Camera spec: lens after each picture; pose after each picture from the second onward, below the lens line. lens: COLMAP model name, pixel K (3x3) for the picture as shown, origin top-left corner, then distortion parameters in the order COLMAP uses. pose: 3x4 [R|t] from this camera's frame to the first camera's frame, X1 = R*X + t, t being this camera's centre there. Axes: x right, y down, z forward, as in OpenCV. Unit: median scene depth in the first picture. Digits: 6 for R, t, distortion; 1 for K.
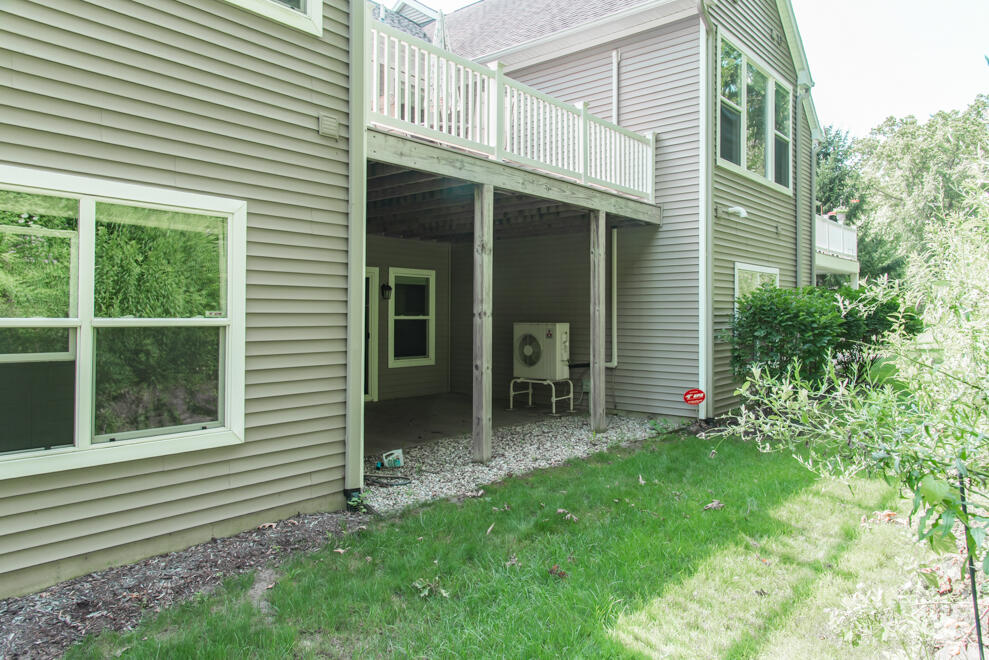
lens RADIAL K [[667.5, 0, 491.5], [0, 667.5, 326.7], [0, 0, 1]] dist [0.017474, -0.004302]
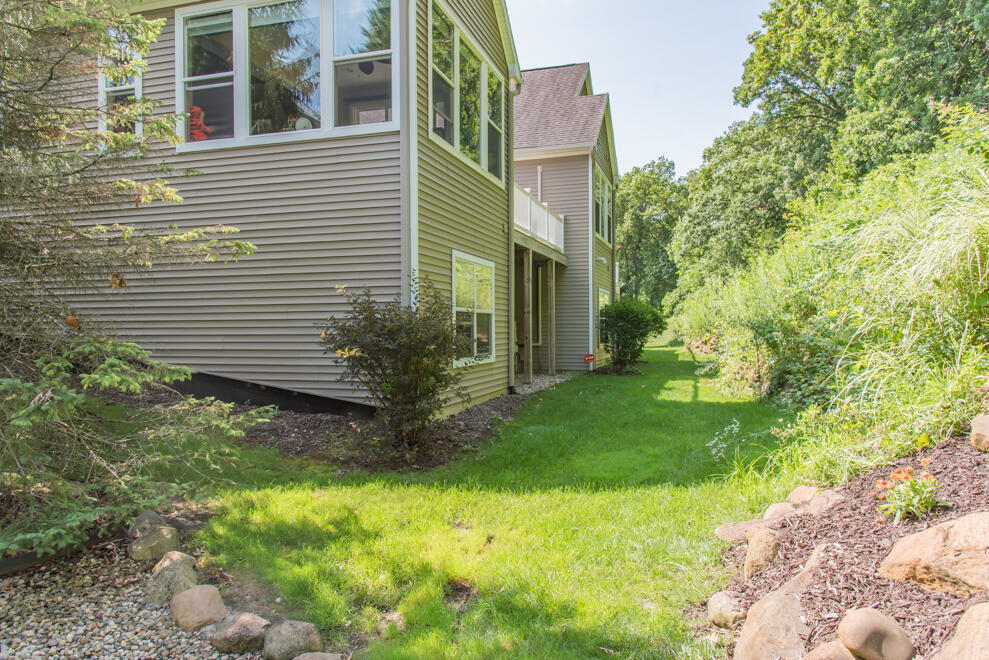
lens RADIAL K [[667.5, 0, 496.8], [0, 667.5, 329.2], [0, 0, 1]] dist [0.017474, -0.004302]
pose [[0.915039, -0.002589, 0.403356, -0.655424], [0.004025, 0.999988, -0.002712, 0.023904], [-0.403344, 0.004105, 0.915039, -0.585017]]
